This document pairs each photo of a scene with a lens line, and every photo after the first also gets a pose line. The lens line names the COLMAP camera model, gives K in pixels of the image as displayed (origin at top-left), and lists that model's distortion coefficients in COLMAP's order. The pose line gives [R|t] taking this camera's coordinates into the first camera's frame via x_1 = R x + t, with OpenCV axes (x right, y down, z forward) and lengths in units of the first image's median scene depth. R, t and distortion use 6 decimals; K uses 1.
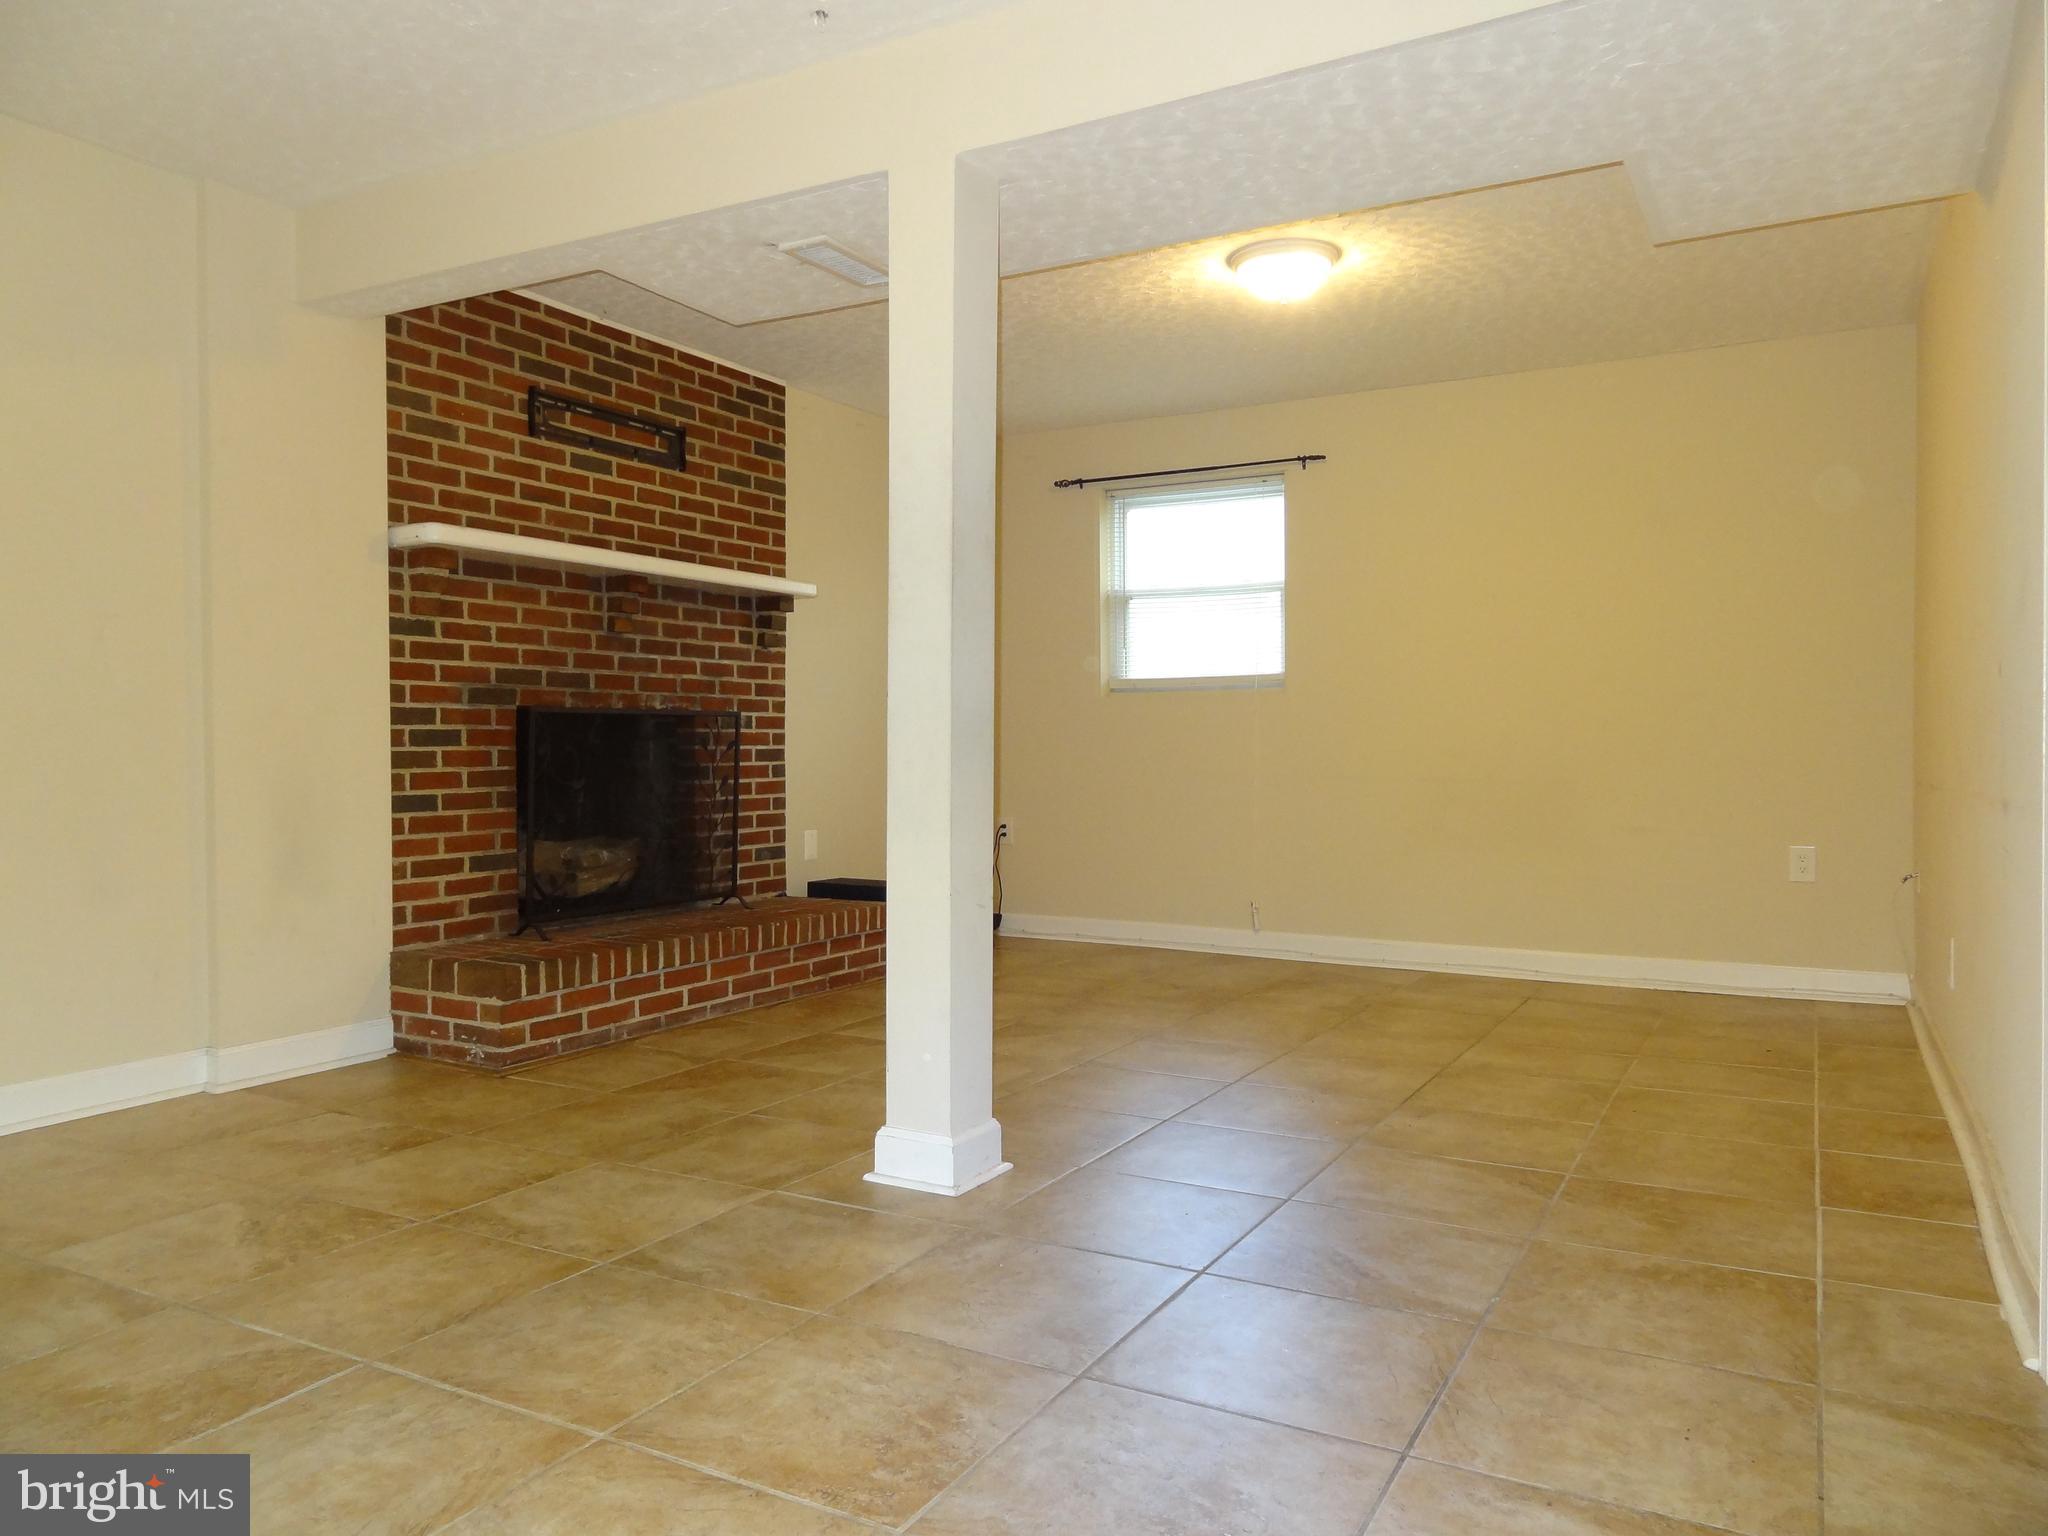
lens RADIAL K [[1429.1, 0, 1029.6], [0, 1429.1, 772.5], [0, 0, 1]] dist [0.002962, 0.007059]
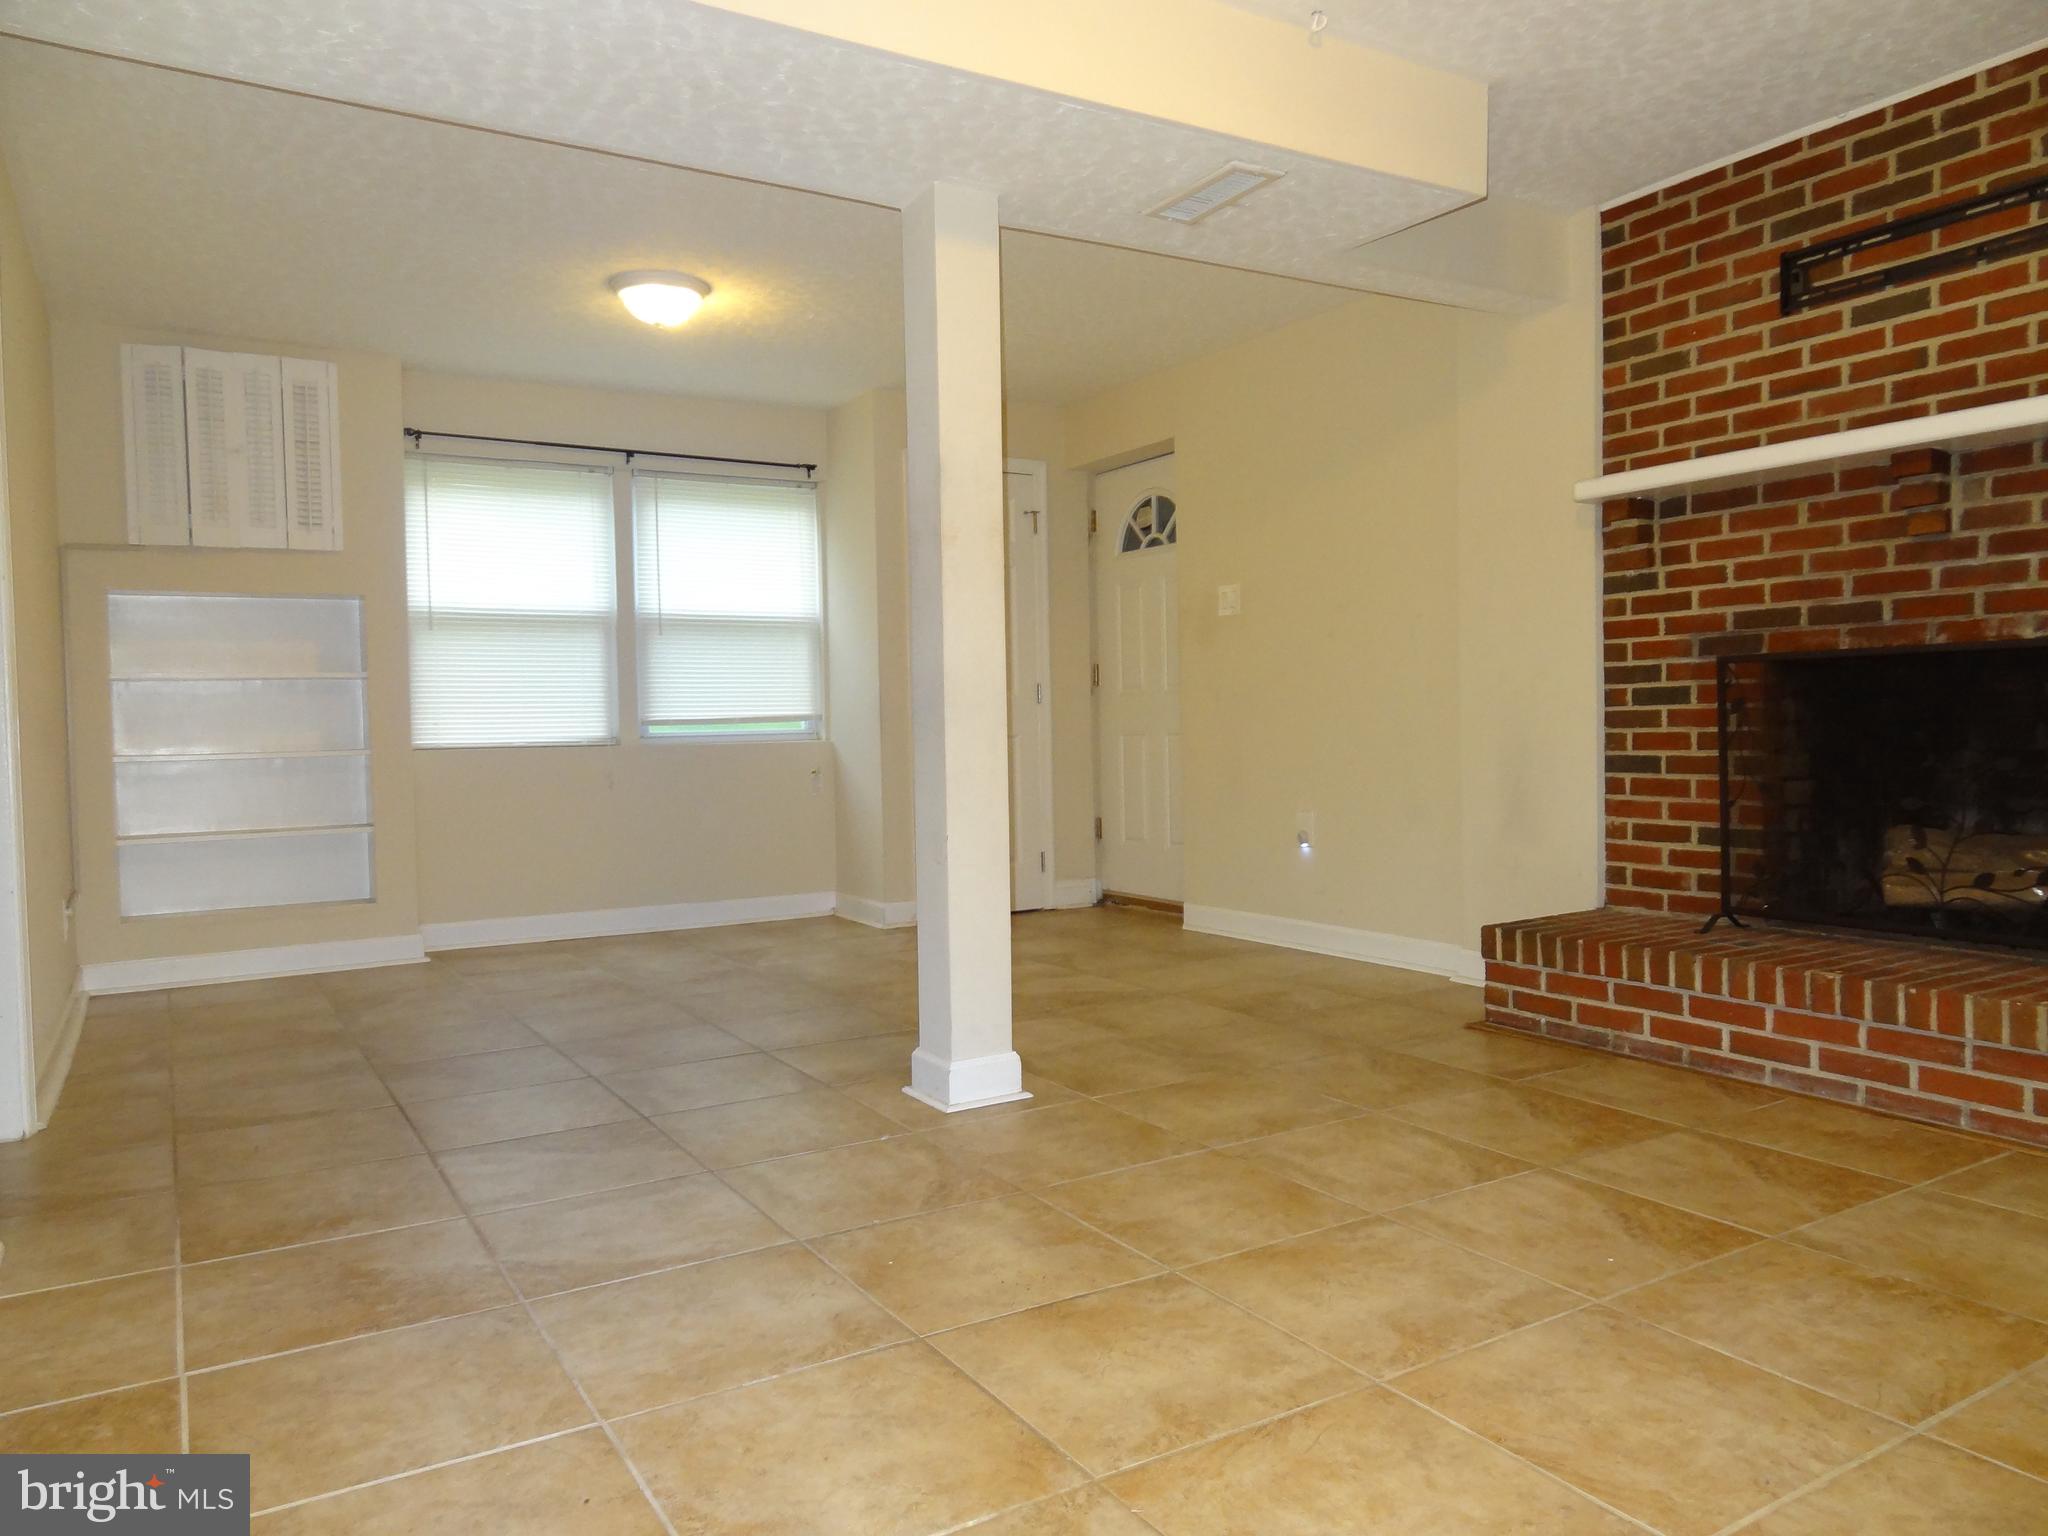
lens RADIAL K [[1429.7, 0, 1026.9], [0, 1429.7, 774.6], [0, 0, 1]] dist [-0.000537, 0.008390]
pose [[-0.497993, 0.043309, -0.866099, 0.602912], [0.003859, 0.998853, 0.047729, -0.018737], [0.867172, 0.020427, -0.497589, 1.091652]]
